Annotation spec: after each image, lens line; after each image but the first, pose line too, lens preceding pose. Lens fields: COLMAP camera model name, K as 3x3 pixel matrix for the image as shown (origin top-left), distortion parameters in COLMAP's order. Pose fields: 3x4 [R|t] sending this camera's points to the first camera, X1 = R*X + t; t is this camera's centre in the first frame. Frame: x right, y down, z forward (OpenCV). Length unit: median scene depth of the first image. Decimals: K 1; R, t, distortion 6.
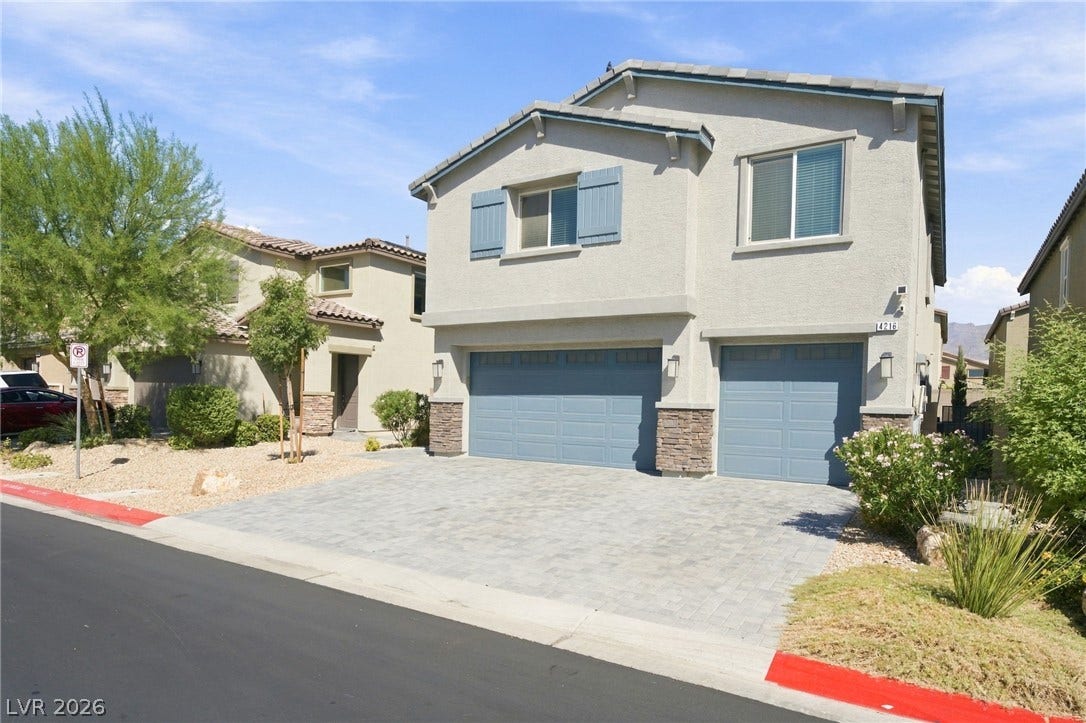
lens RADIAL K [[646.4, 0, 537.2], [0, 646.4, 399.0], [0, 0, 1]] dist [-0.002332, 0.001370]
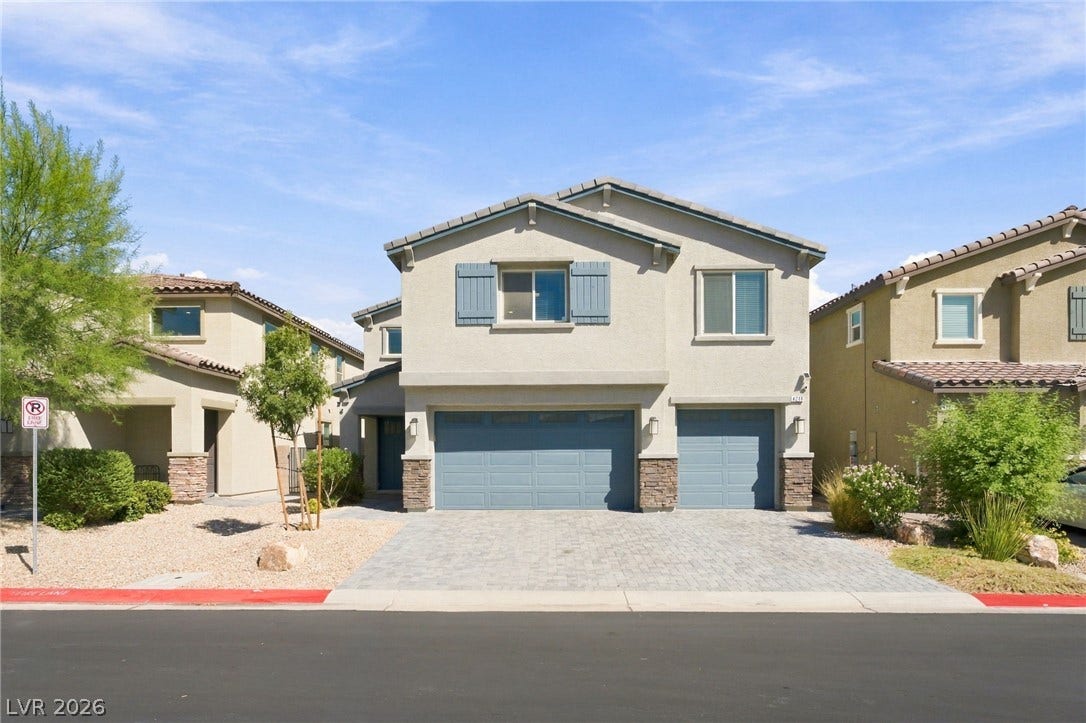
lens RADIAL K [[625.7, 0, 542.3], [0, 625.7, 446.3], [0, 0, 1]] dist [0.000842, 0.001223]
pose [[0.856999, -0.019766, 0.514939, -0.763685], [0.023372, 0.999727, -0.000523, -0.017307], [-0.514788, 0.012484, 0.857227, 0.066479]]
